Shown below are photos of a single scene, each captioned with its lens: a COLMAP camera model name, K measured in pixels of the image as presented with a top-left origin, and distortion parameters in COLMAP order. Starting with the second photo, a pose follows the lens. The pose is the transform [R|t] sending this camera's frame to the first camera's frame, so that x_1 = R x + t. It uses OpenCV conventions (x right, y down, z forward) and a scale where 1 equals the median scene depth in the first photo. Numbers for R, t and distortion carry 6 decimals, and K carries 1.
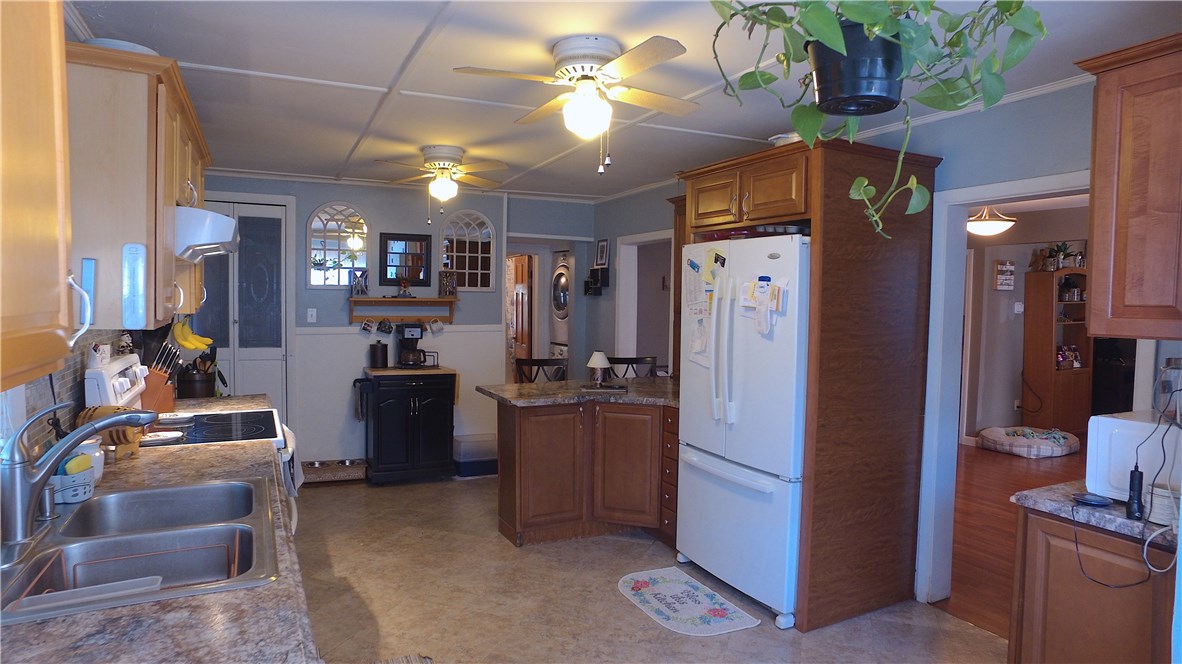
lens RADIAL K [[683.8, 0, 588.8], [0, 683.8, 333.7], [0, 0, 1]] dist [-0.121797, 0.092539]
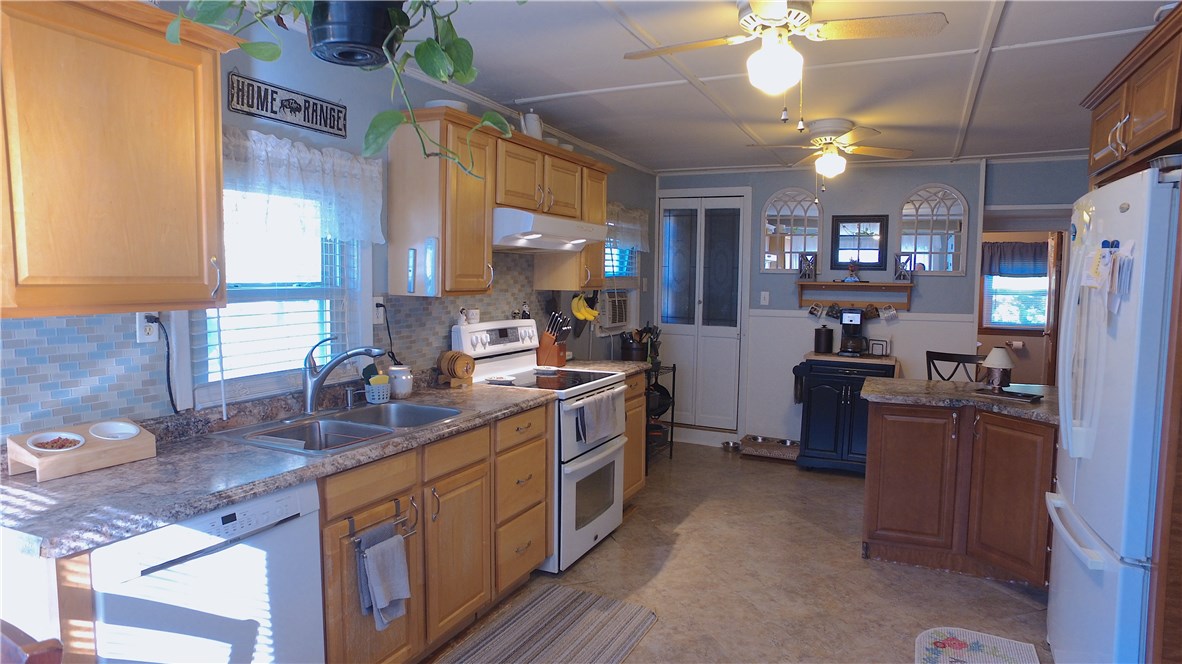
lens RADIAL K [[683.8, 0, 588.8], [0, 683.8, 333.7], [0, 0, 1]] dist [-0.121797, 0.092539]
pose [[0.624627, 0.054780, -0.779000, 0.309430], [-0.043515, 0.998428, 0.035318, 0.003347], [0.779710, 0.011837, 0.626029, 0.147310]]
